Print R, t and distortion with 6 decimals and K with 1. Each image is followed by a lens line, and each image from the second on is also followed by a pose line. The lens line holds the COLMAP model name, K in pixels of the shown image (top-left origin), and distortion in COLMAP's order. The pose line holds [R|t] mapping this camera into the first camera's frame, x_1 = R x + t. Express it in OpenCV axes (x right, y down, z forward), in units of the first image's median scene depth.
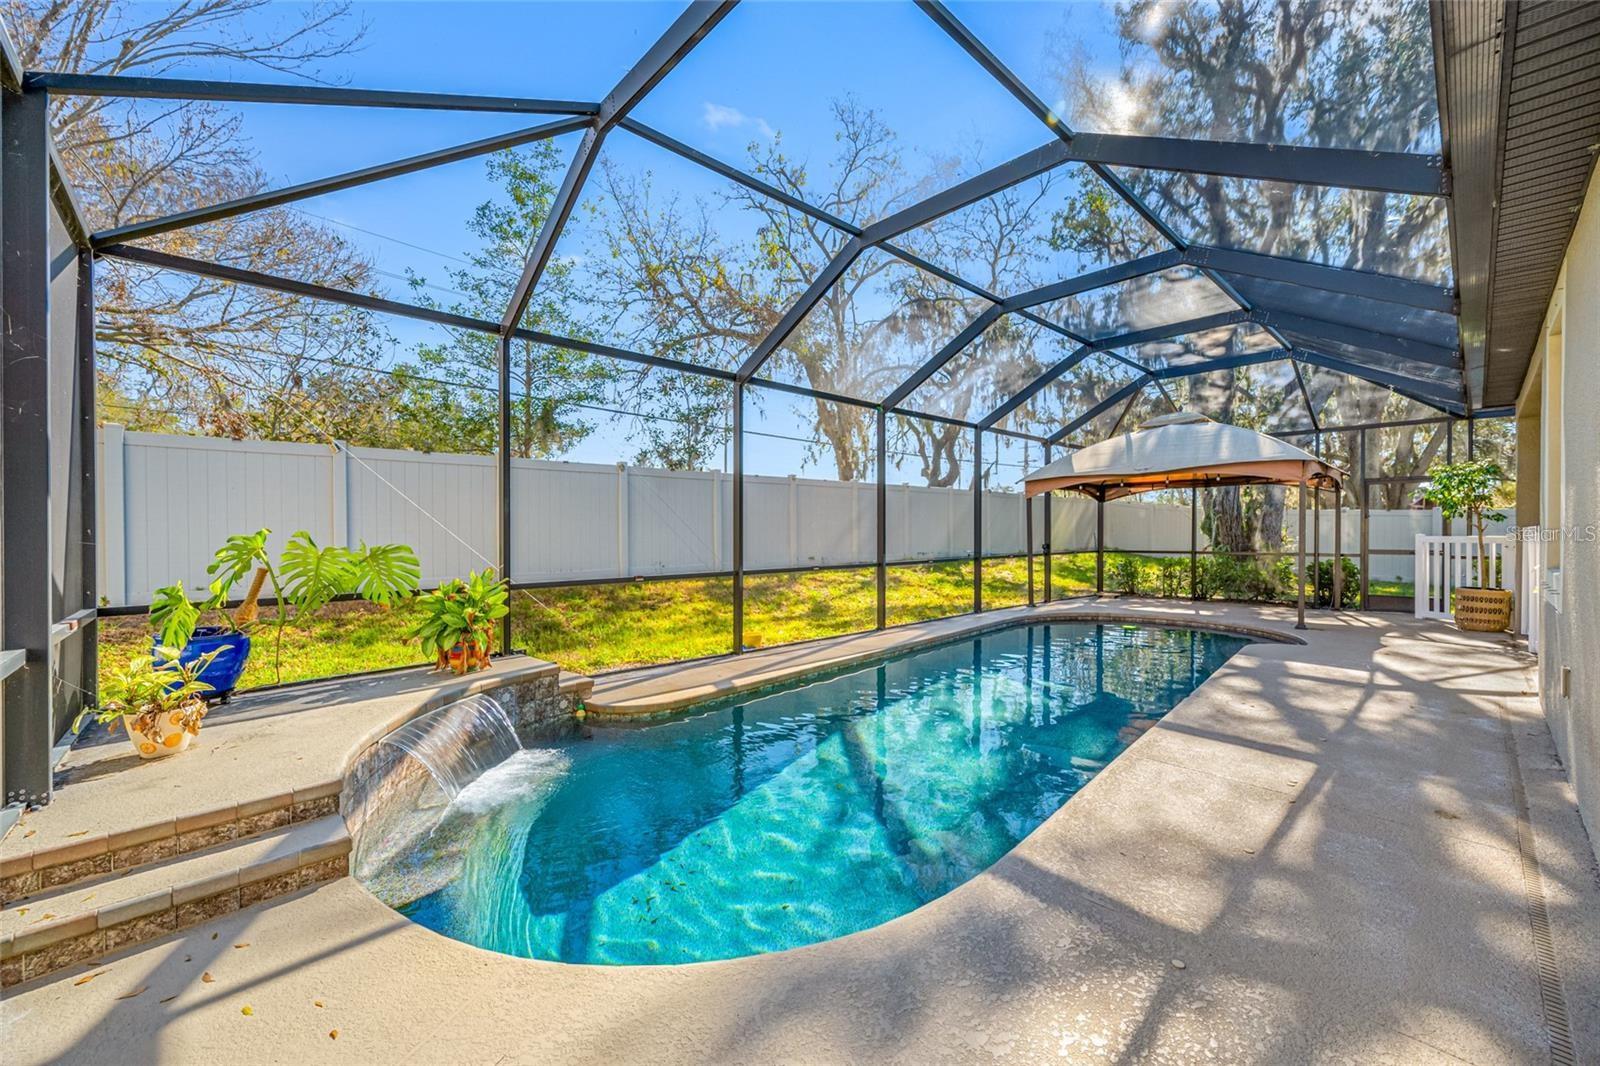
lens RADIAL K [[632.4, 0, 800.7], [0, 632.4, 533.5], [0, 0, 1]] dist [-0.003537, -0.000594]
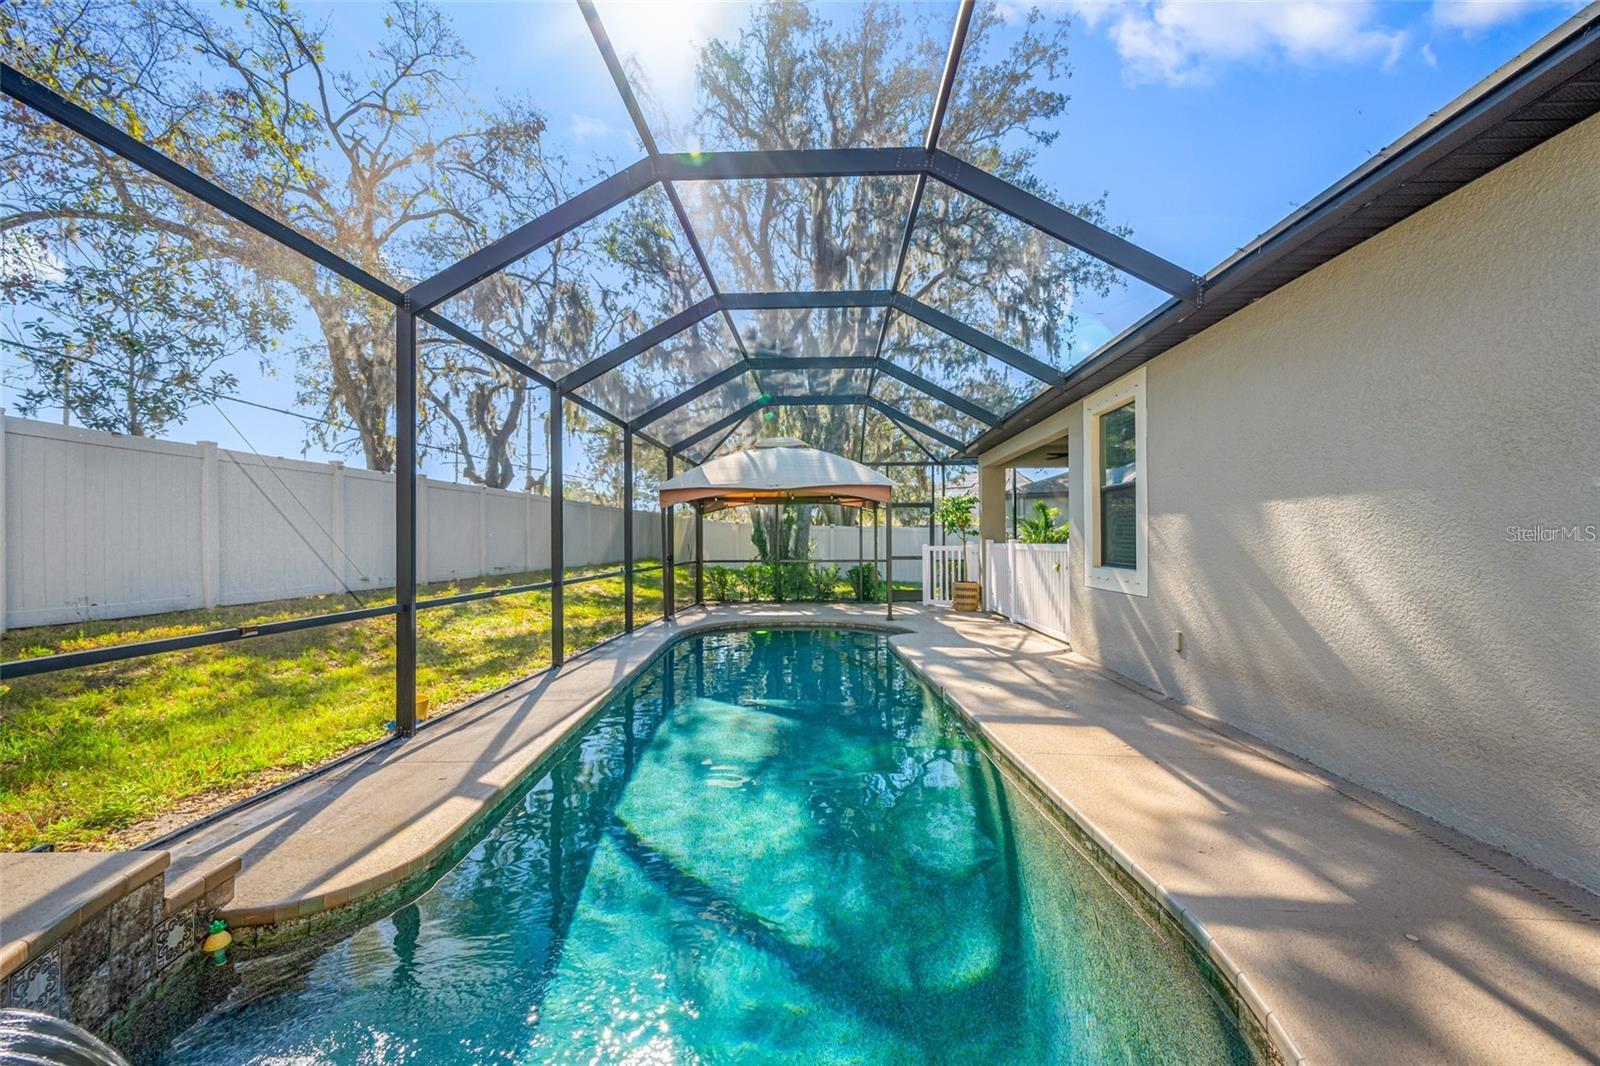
lens RADIAL K [[632.4, 0, 801.8], [0, 632.4, 537.4], [0, 0, 1]] dist [-0.003537, -0.000594]
pose [[0.710041, 0.006501, 0.704130, -0.216828], [0.001241, 0.999944, -0.010483, -0.000821], [-0.704159, 0.008317, 0.709993, 0.221031]]
